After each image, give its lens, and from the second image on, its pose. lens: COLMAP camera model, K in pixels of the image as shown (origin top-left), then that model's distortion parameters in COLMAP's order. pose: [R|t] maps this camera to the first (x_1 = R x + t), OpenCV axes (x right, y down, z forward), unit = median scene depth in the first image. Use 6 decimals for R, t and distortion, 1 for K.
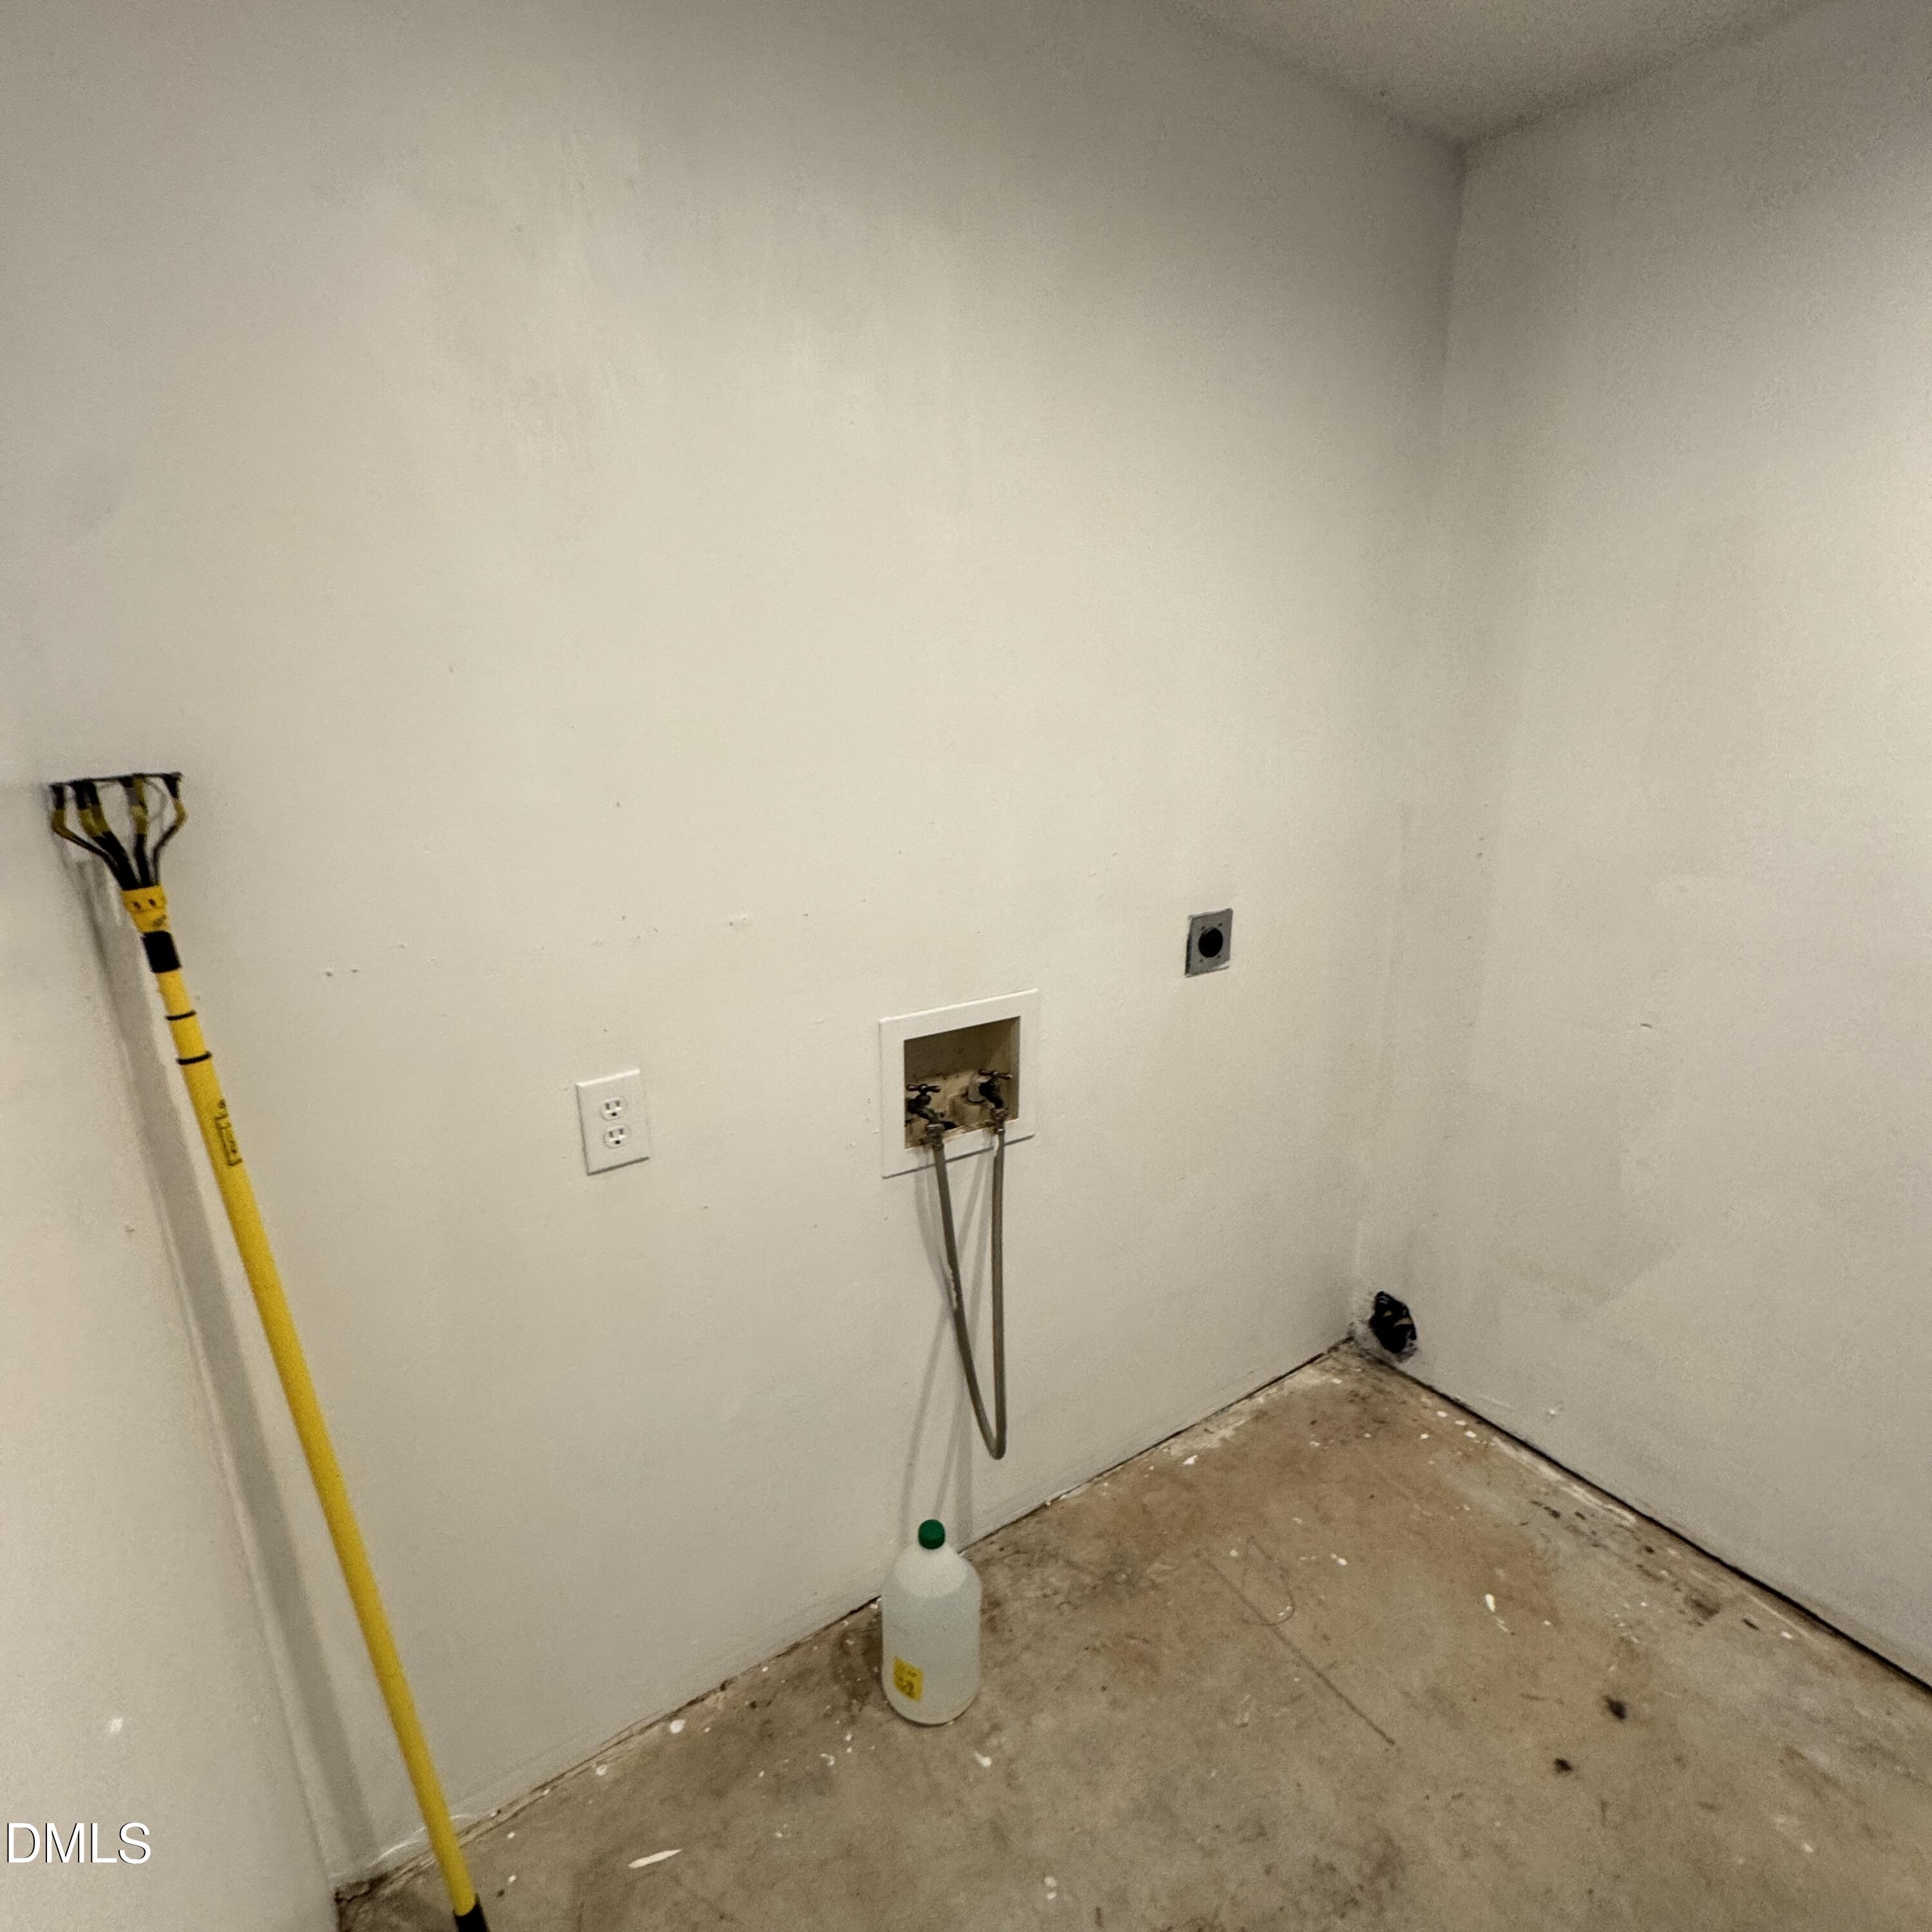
lens RADIAL K [[1025.8, 0, 965.5], [0, 1025.8, 963.9], [0, 0, 1]] dist [-0.004263, 0.000240]
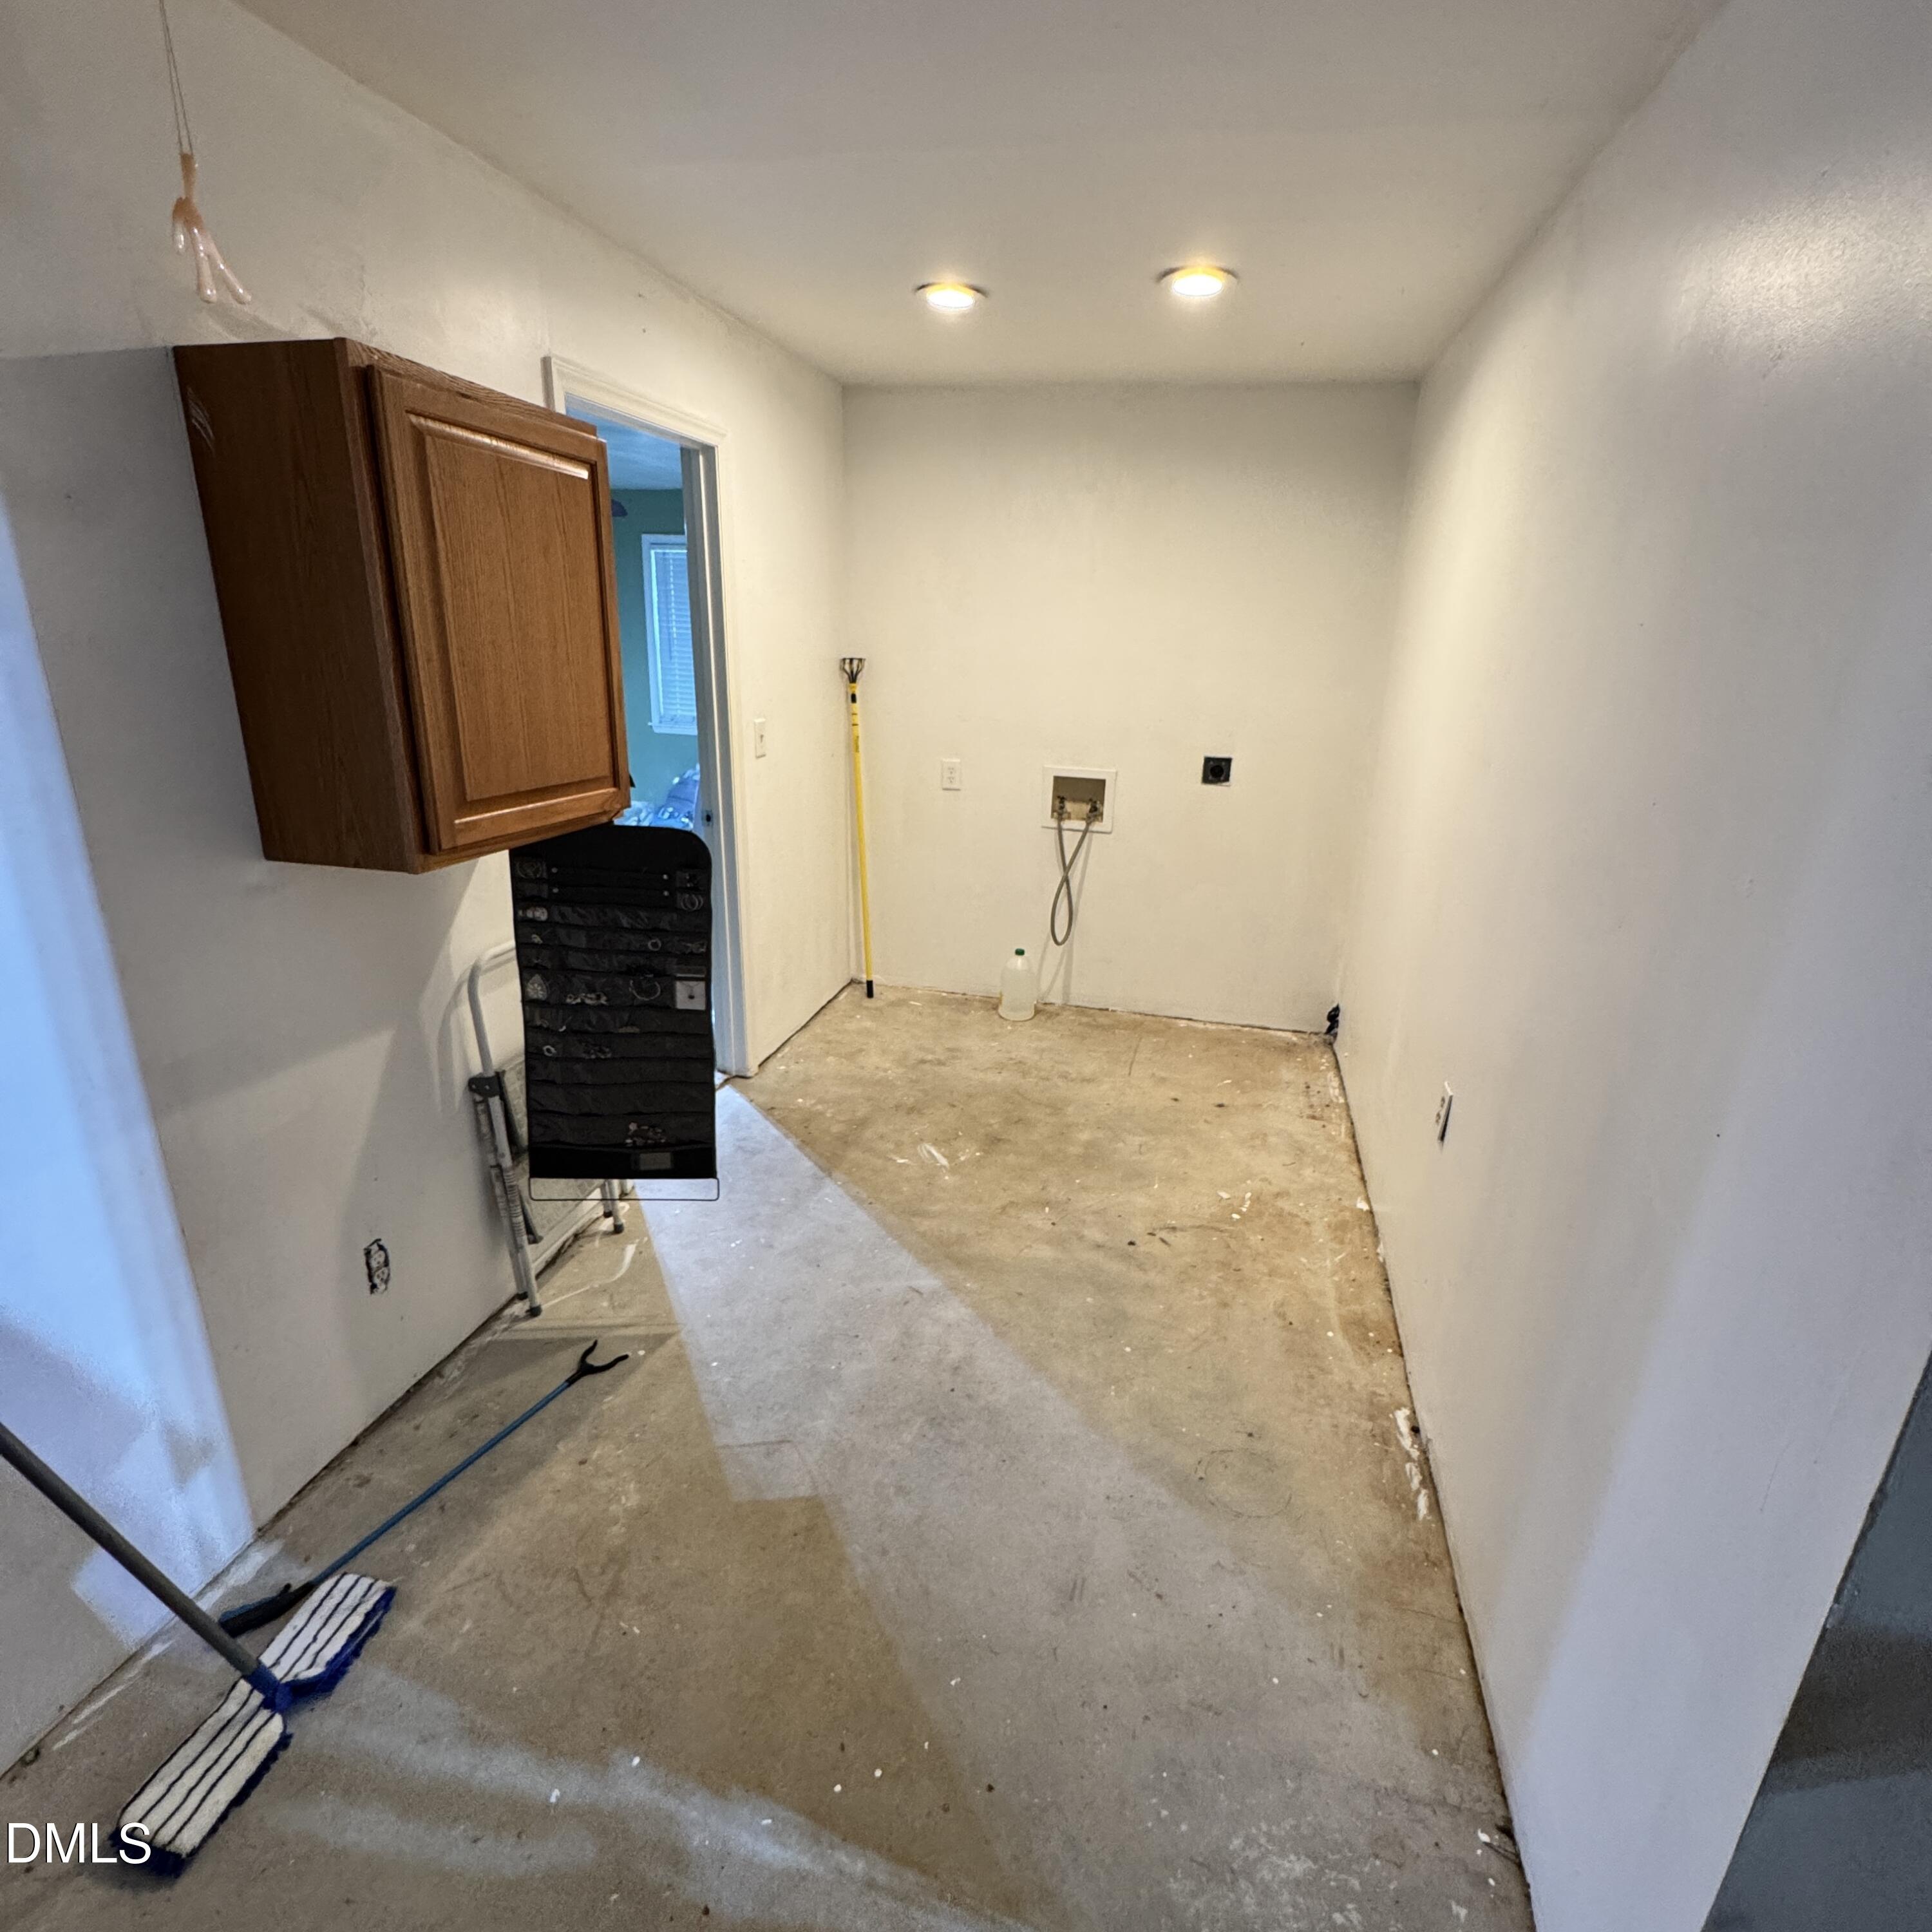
lens RADIAL K [[1025.8, 0, 968.6], [0, 1025.8, 965.5], [0, 0, 1]] dist [-0.004263, 0.000240]
pose [[0.676852, 0.252862, -0.691327, 1.599472], [-0.220970, 0.965632, 0.136850, 0.211987], [0.702171, 0.060135, 0.709464, -0.951629]]
